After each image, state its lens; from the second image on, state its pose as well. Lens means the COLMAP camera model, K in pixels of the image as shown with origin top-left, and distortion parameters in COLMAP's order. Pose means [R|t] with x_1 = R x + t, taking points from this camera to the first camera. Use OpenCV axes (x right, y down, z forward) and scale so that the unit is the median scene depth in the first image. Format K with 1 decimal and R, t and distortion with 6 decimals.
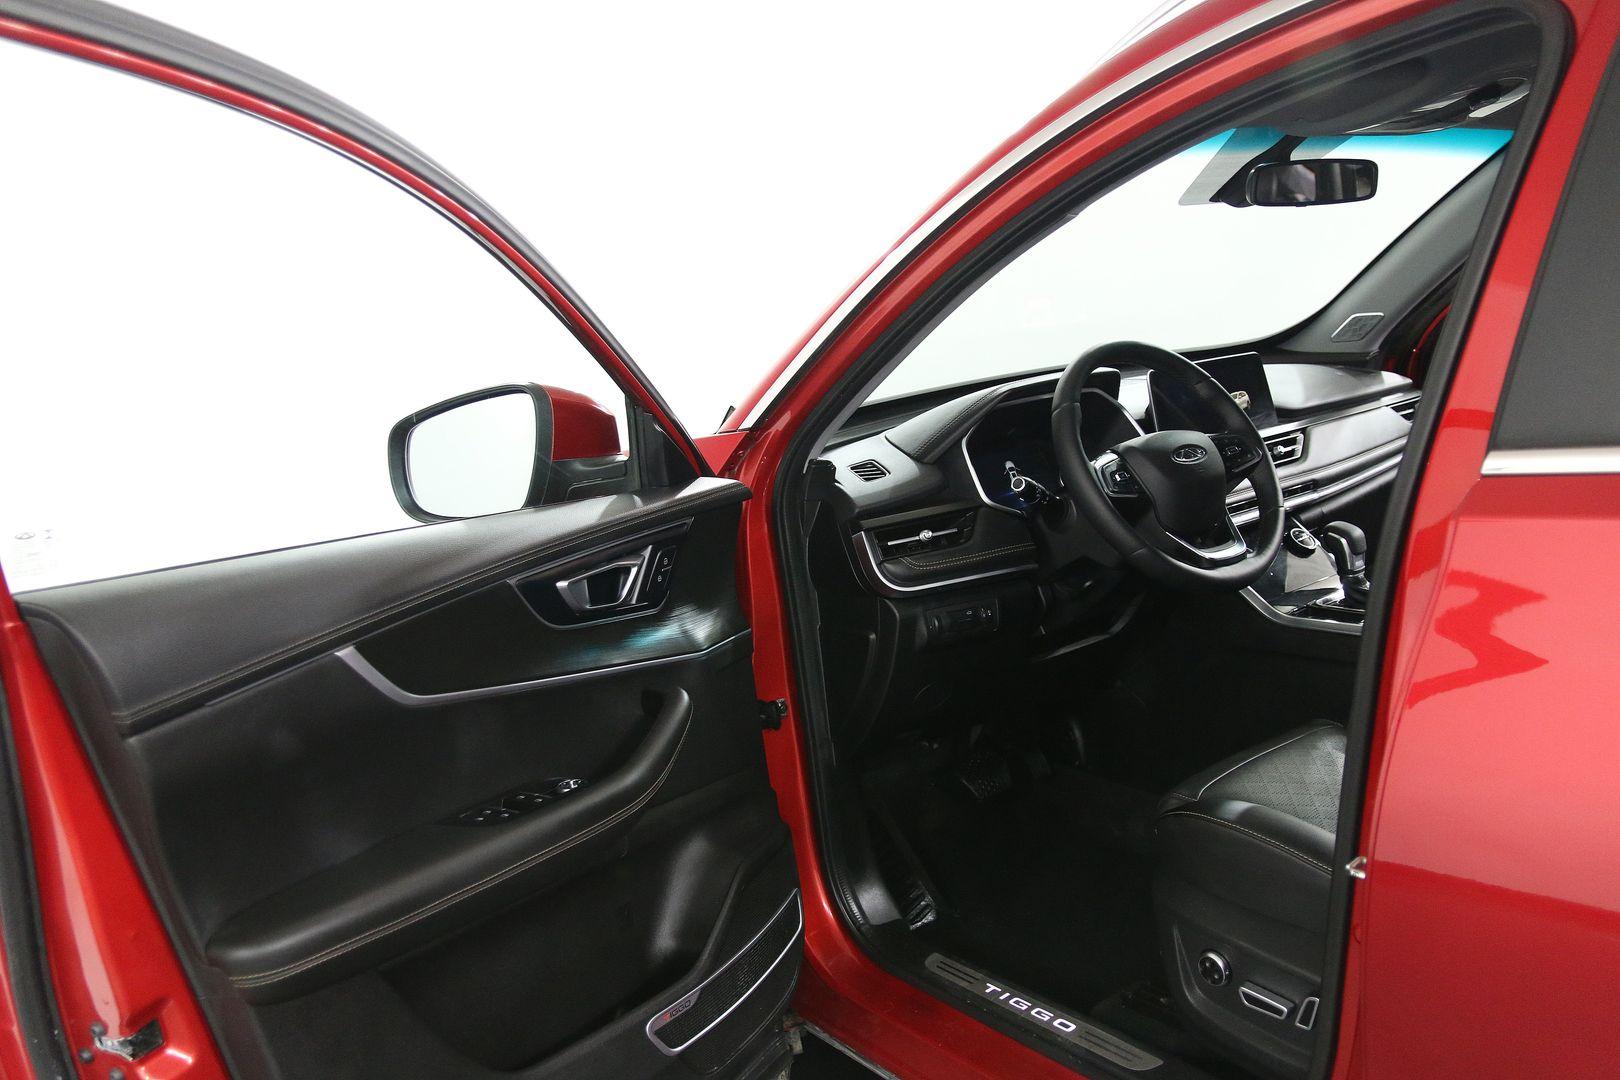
lens RADIAL K [[1296.6, 0, 810.0], [0, 1296.6, 540.0], [0, 0, 1]] dist [-0.056543, 0.000269]
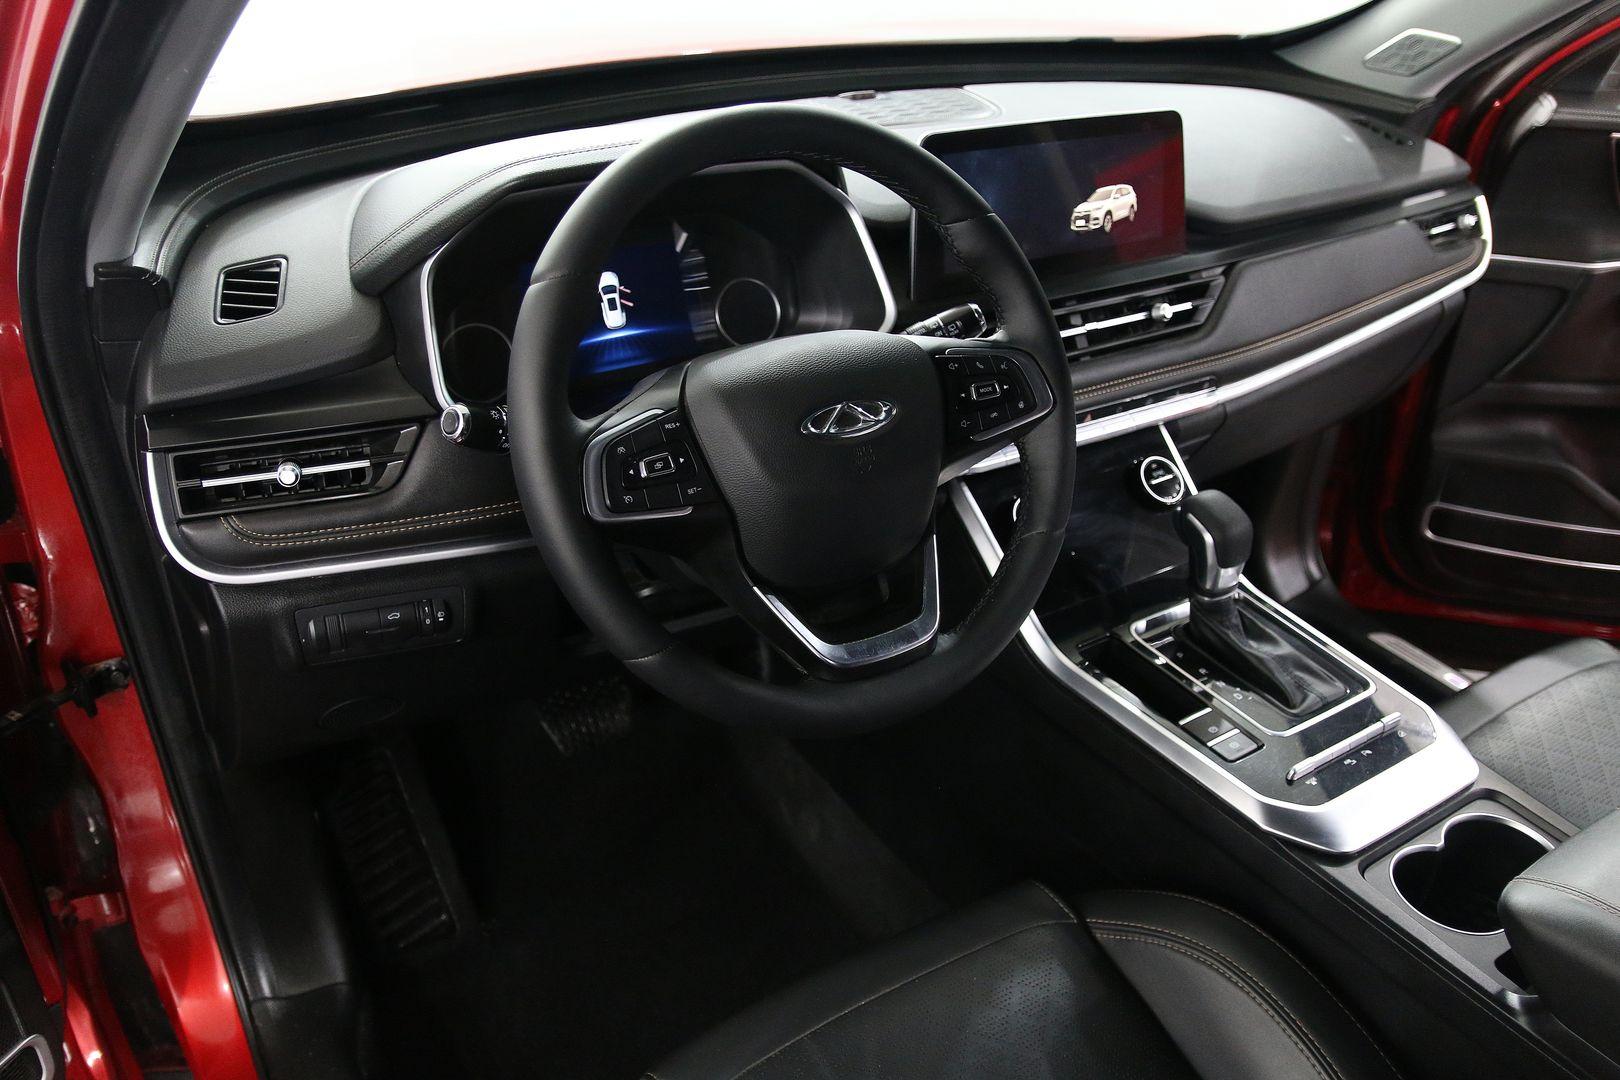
lens RADIAL K [[1296.6, 0, 810.0], [0, 1296.6, 540.0], [0, 0, 1]] dist [-0.056543, 0.000269]
pose [[0.985293, 0.168806, 0.026510, 0.237546], [-0.167443, 0.922875, 0.346791, -0.154335], [0.034075, -0.346129, 0.937568, 0.490984]]
